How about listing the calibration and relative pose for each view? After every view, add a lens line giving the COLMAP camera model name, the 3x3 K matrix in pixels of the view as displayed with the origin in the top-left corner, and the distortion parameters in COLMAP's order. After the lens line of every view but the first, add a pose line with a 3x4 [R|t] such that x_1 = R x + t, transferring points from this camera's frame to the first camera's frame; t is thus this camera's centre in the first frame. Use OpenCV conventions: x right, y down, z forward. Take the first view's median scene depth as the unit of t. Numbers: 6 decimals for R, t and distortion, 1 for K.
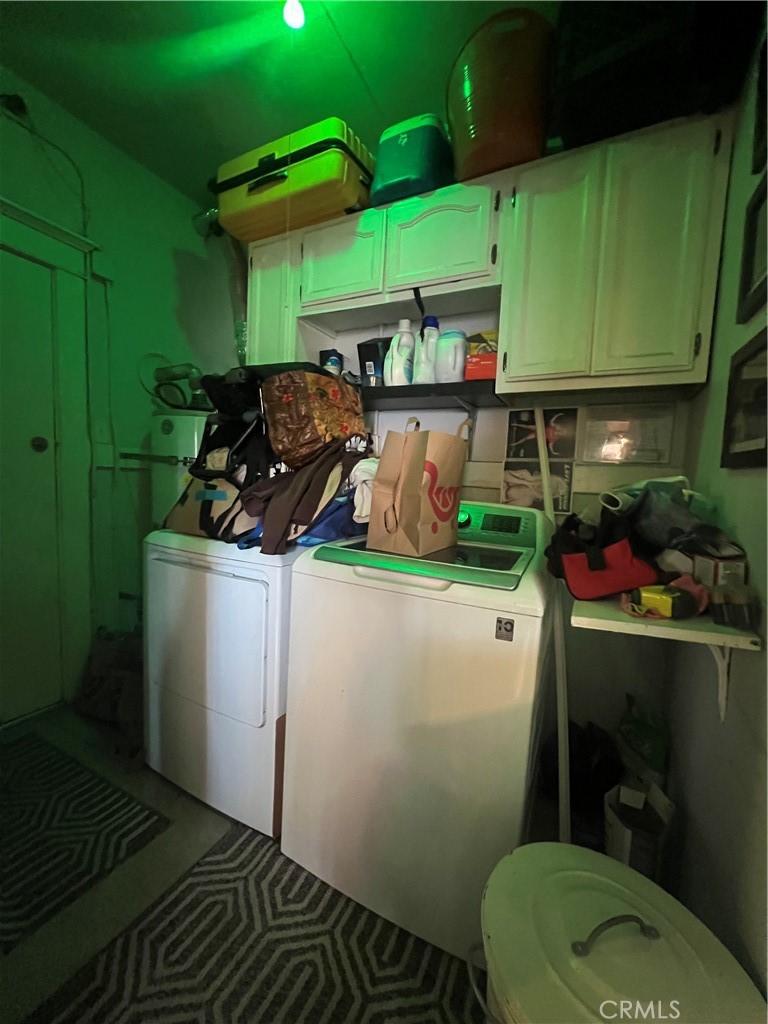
lens RADIAL K [[407.2, 0, 384.6], [0, 407.2, 512.6], [0, 0, 1]] dist [-0.001819, 0.000809]
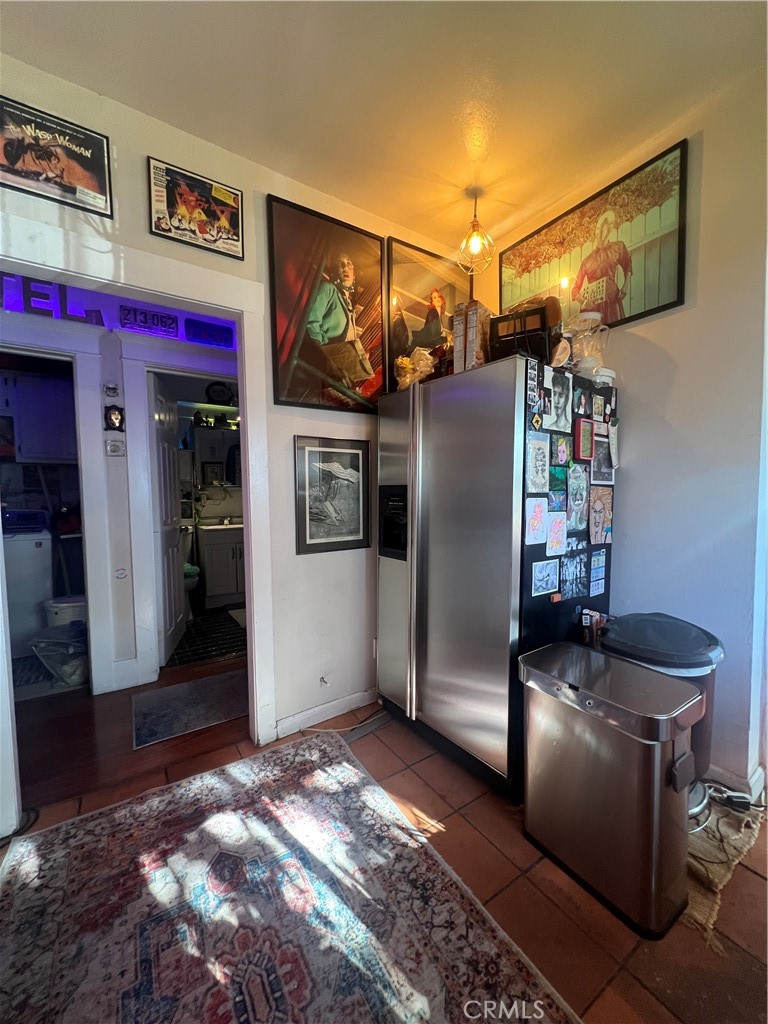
lens RADIAL K [[407.2, 0, 380.8], [0, 407.2, 514.8], [0, 0, 1]] dist [-0.001819, 0.000809]
pose [[0.488345, -0.097725, 0.867162, -0.788002], [0.093062, 0.993875, 0.059597, 0.065237], [-0.867674, 0.051596, 0.494448, -2.029799]]
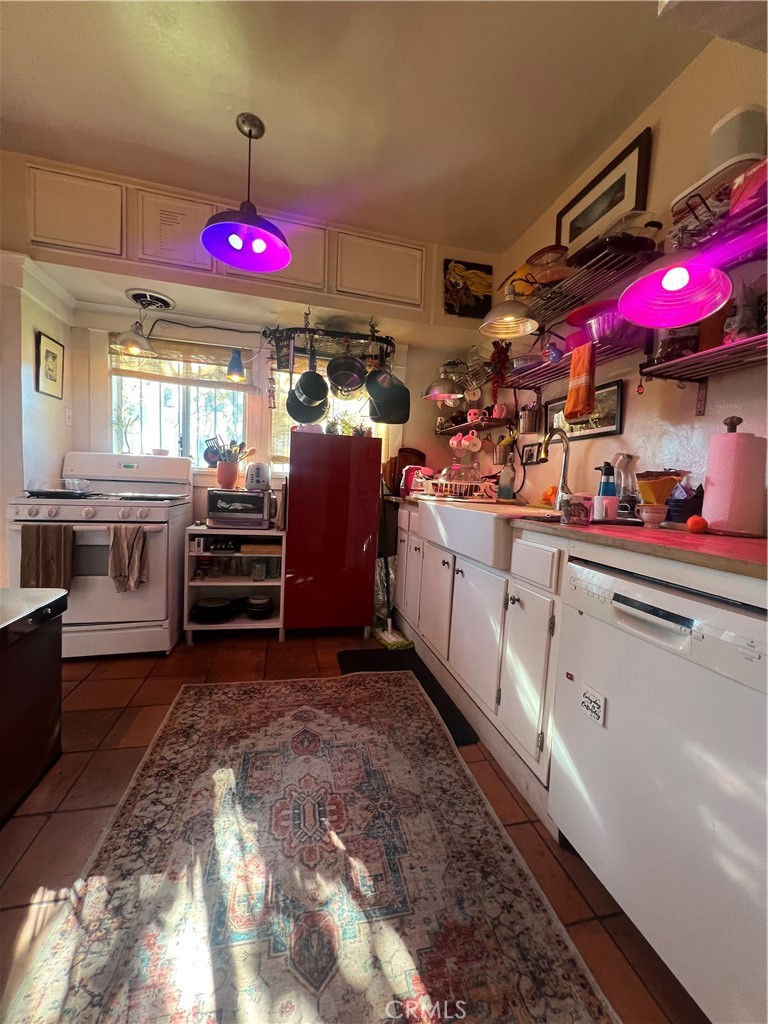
lens RADIAL K [[407.2, 0, 381.2], [0, 407.2, 510.8], [0, 0, 1]] dist [-0.001819, 0.000809]
pose [[-0.750509, -0.026273, -0.660338, 0.134963], [-0.124104, 0.987035, 0.101780, 0.095657], [0.649103, 0.158337, -0.744039, -0.782592]]
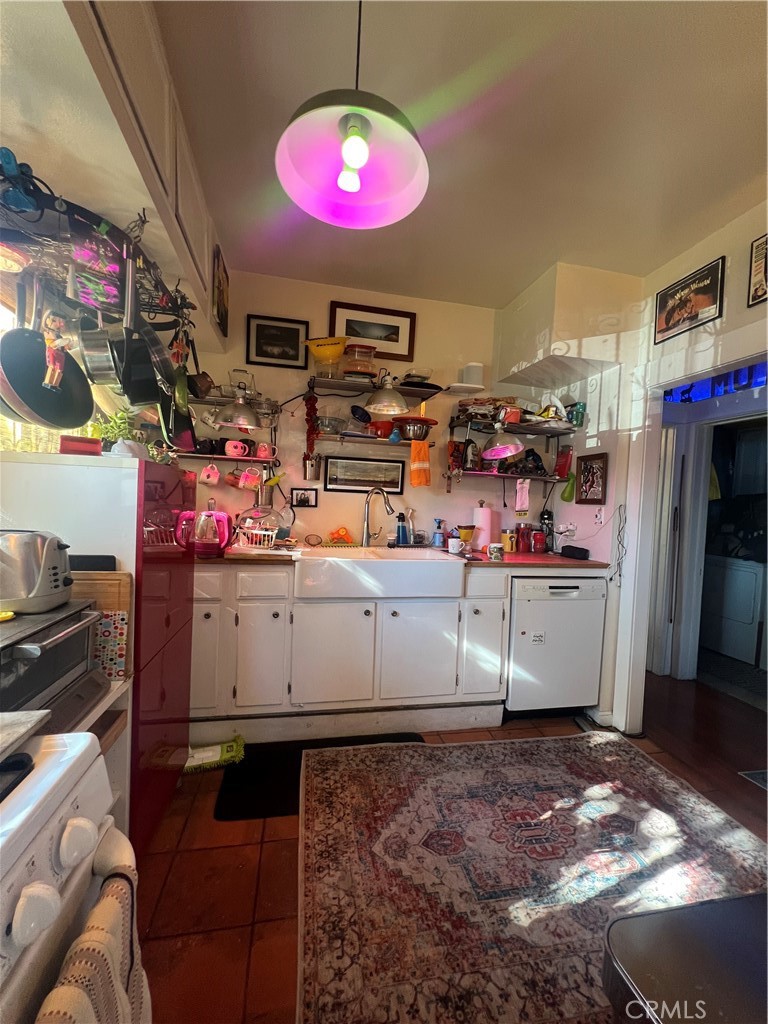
lens RADIAL K [[407.2, 0, 383.8], [0, 407.2, 514.8], [0, 0, 1]] dist [-0.001819, 0.000809]
pose [[0.636289, 0.012816, -0.771344, 0.226960], [-0.079489, 0.995629, -0.049029, 0.100006], [0.767344, 0.092510, 0.634527, -2.593172]]
